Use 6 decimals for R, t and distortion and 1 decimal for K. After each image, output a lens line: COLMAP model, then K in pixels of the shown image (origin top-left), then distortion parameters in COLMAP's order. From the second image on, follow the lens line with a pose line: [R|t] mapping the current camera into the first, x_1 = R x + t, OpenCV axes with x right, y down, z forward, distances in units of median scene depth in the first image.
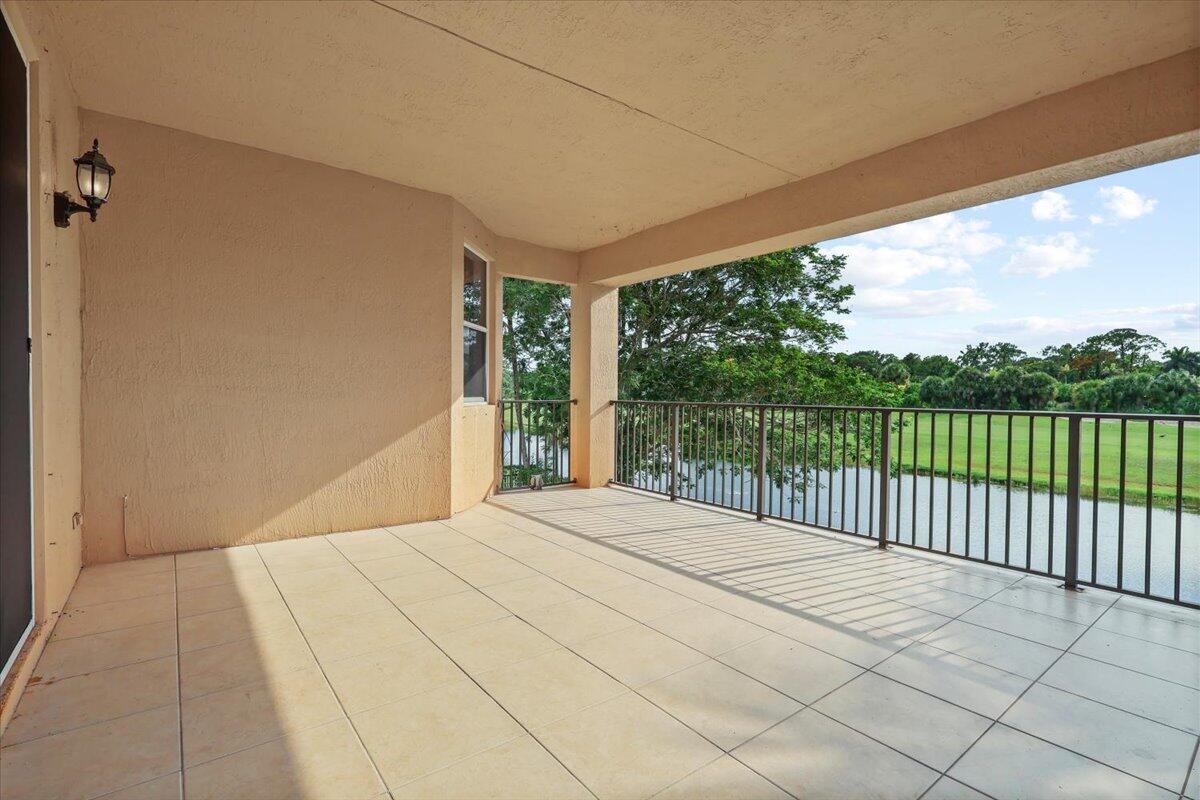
lens RADIAL K [[564.5, 0, 600.0], [0, 564.5, 400.0], [0, 0, 1]] dist [-0.001482, -0.000151]
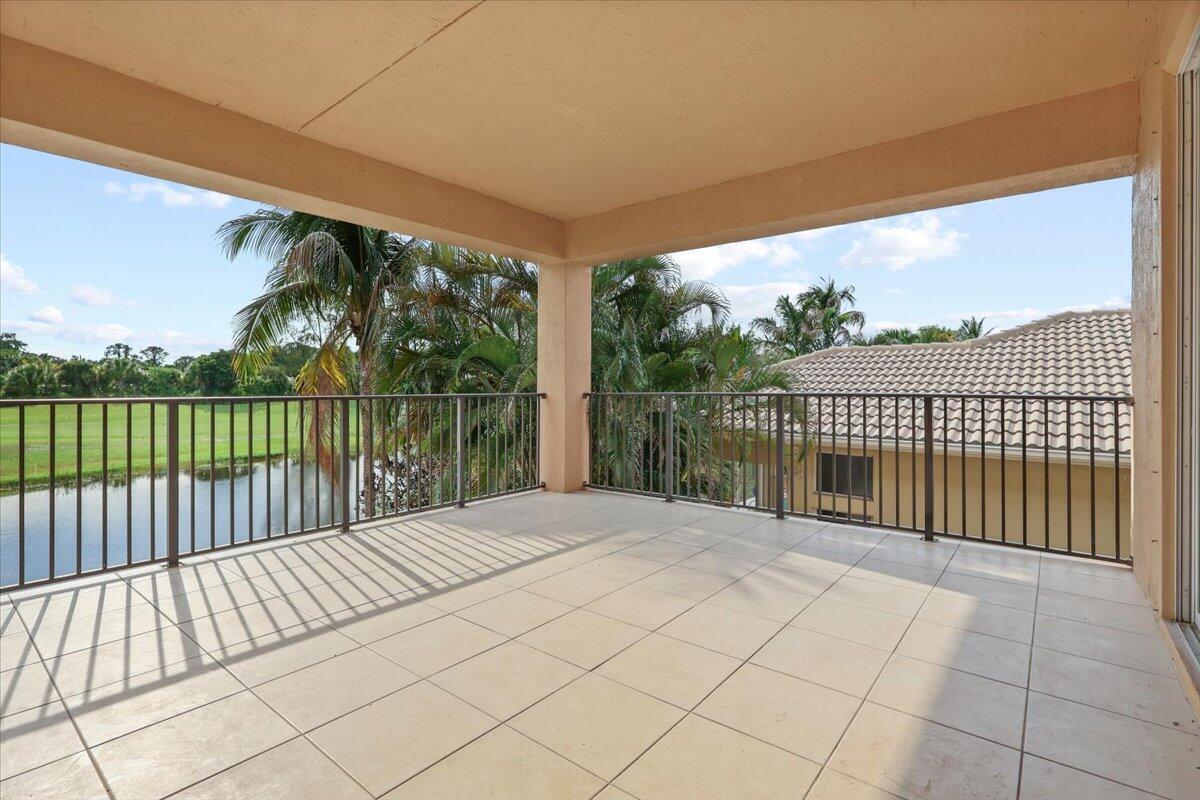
lens RADIAL K [[564.5, 0, 600.0], [0, 564.5, 400.0], [0, 0, 1]] dist [-0.001482, -0.000151]
pose [[-0.221817, -0.039950, 0.974270, -0.653846], [0.009801, 0.999019, 0.043196, -0.020726], [-0.975039, 0.019130, -0.221207, 0.836192]]
